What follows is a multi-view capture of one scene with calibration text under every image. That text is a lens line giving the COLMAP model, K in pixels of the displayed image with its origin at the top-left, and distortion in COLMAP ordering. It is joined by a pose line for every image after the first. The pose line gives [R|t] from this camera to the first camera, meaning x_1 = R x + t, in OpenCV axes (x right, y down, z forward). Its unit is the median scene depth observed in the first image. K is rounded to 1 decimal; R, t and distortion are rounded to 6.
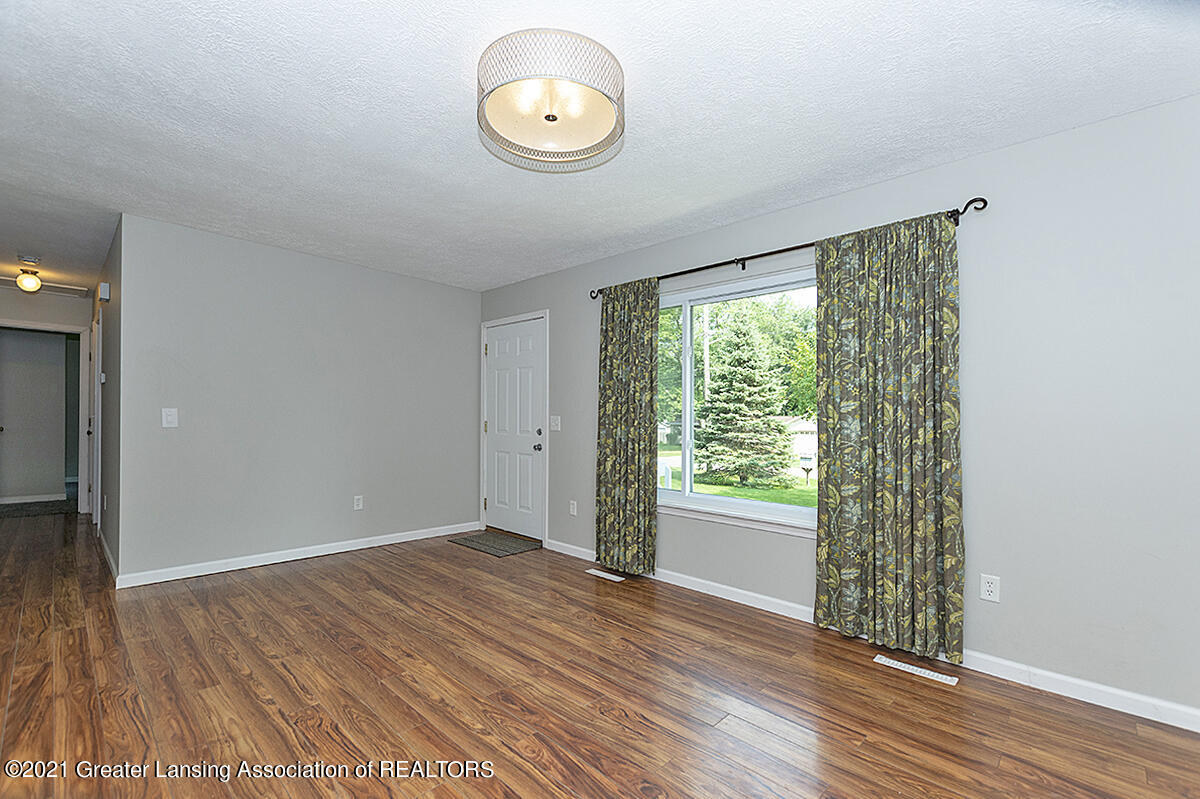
lens RADIAL K [[522.3, 0, 594.8], [0, 522.3, 422.9], [0, 0, 1]] dist [0.000180, 0.000094]
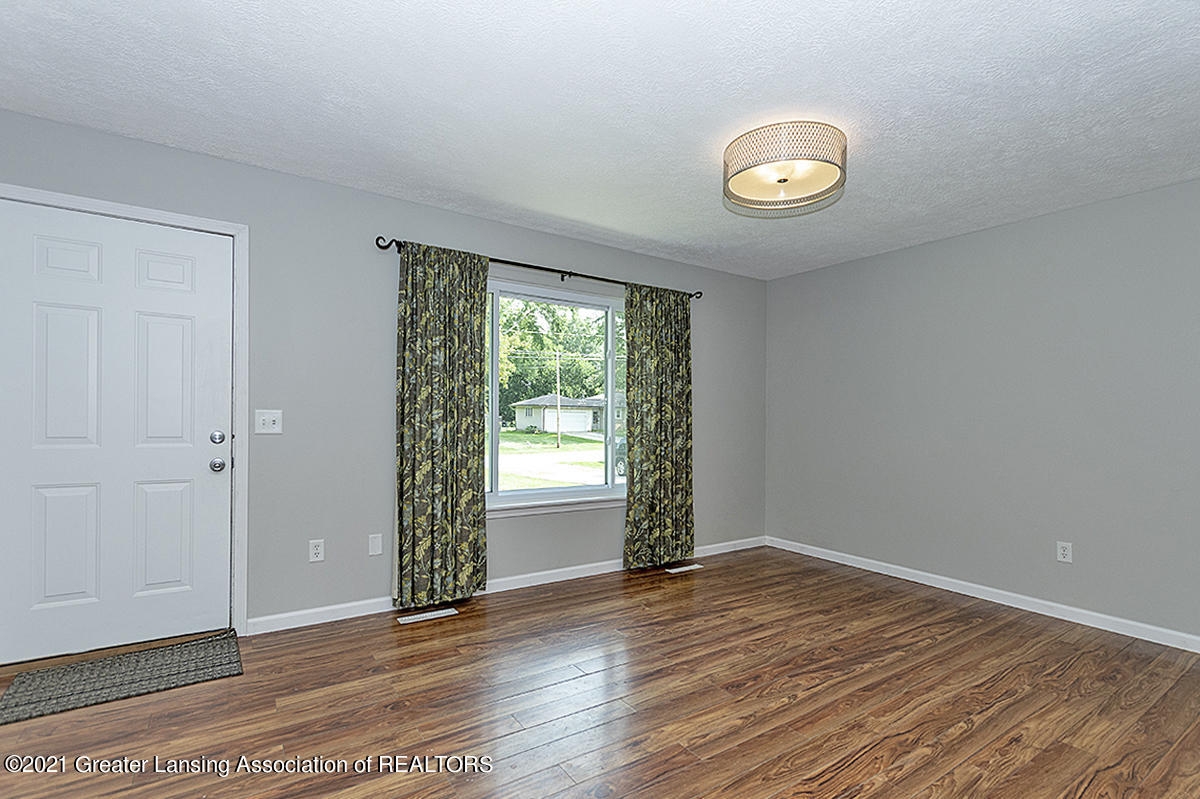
lens RADIAL K [[563.7, 0, 599.2], [0, 563.7, 411.2], [0, 0, 1]] dist [0.001539, 0.000526]
pose [[0.205119, -0.008424, 0.978701, -0.823667], [-0.005064, 0.999940, 0.009668, -0.026192], [-0.978724, -0.006939, 0.205064, 0.636989]]
